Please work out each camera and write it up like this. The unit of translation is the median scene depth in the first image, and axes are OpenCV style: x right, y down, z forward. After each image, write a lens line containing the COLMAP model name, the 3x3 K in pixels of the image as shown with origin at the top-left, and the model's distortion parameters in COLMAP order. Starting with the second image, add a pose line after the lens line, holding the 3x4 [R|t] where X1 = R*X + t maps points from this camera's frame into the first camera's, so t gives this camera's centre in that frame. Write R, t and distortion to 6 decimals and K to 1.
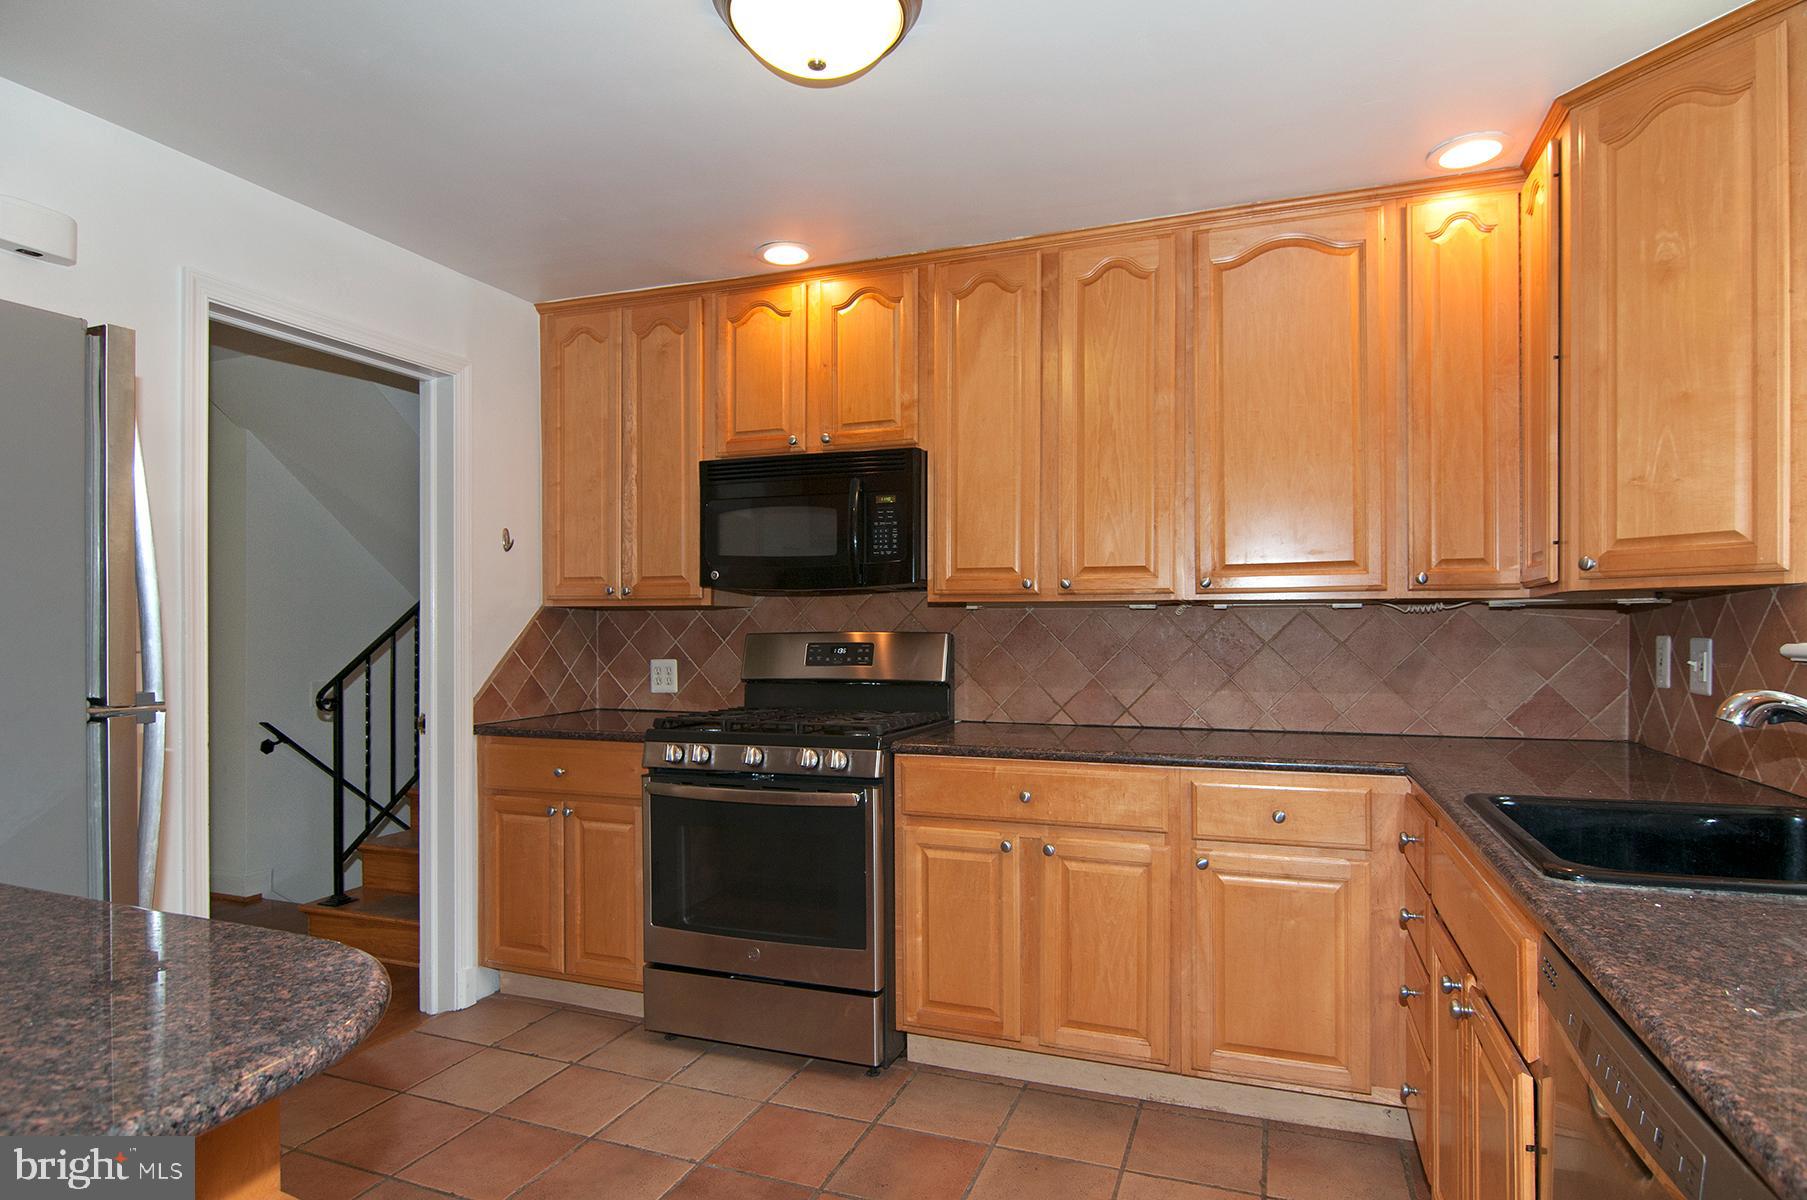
lens RADIAL K [[970.3, 0, 902.0], [0, 970.3, 610.3], [0, 0, 1]] dist [-0.017179, -0.000783]
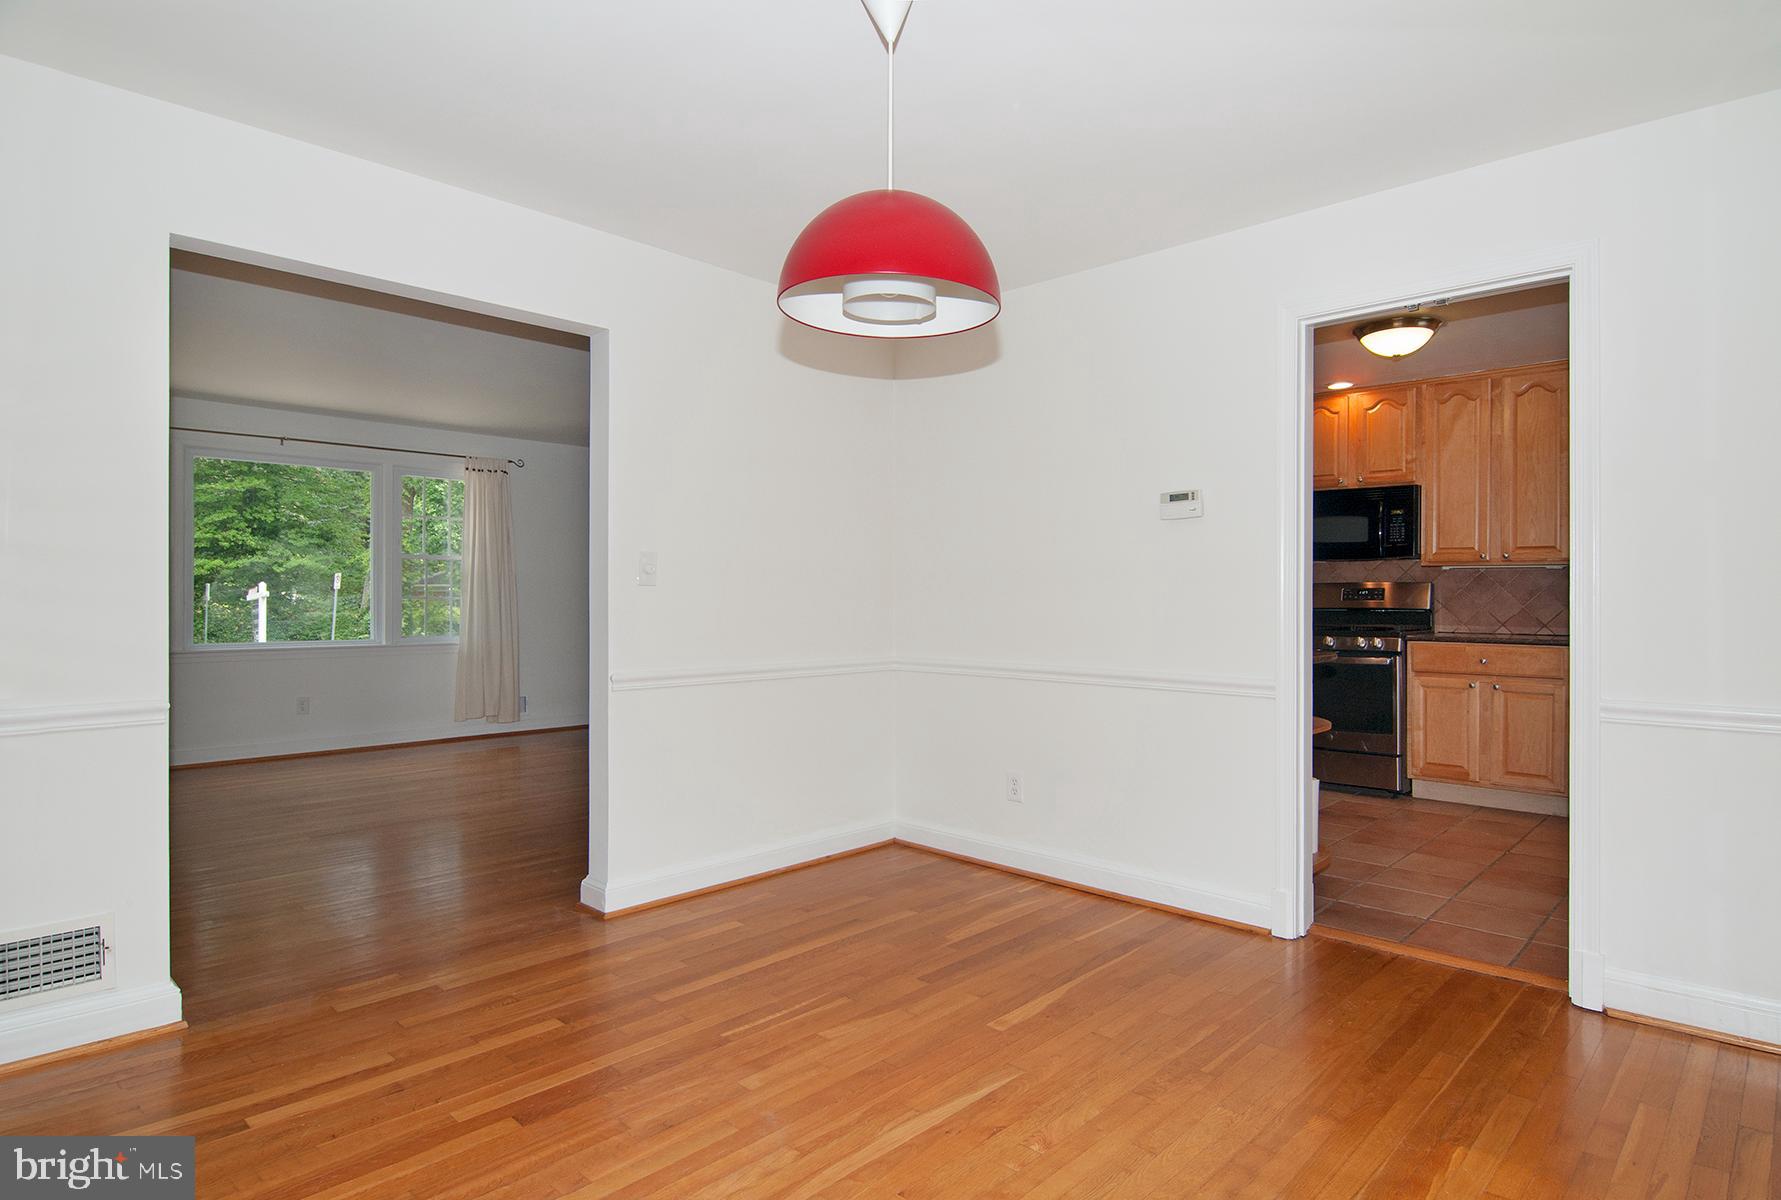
lens RADIAL K [[967.8, 0, 893.8], [0, 967.8, 579.7], [0, 0, 1]] dist [-0.019813, 0.000662]
pose [[0.921776, 0.001830, -0.387719, -0.207565], [0.001430, 0.999966, 0.008120, 0.002783], [0.387721, -0.008039, 0.921742, -1.199058]]
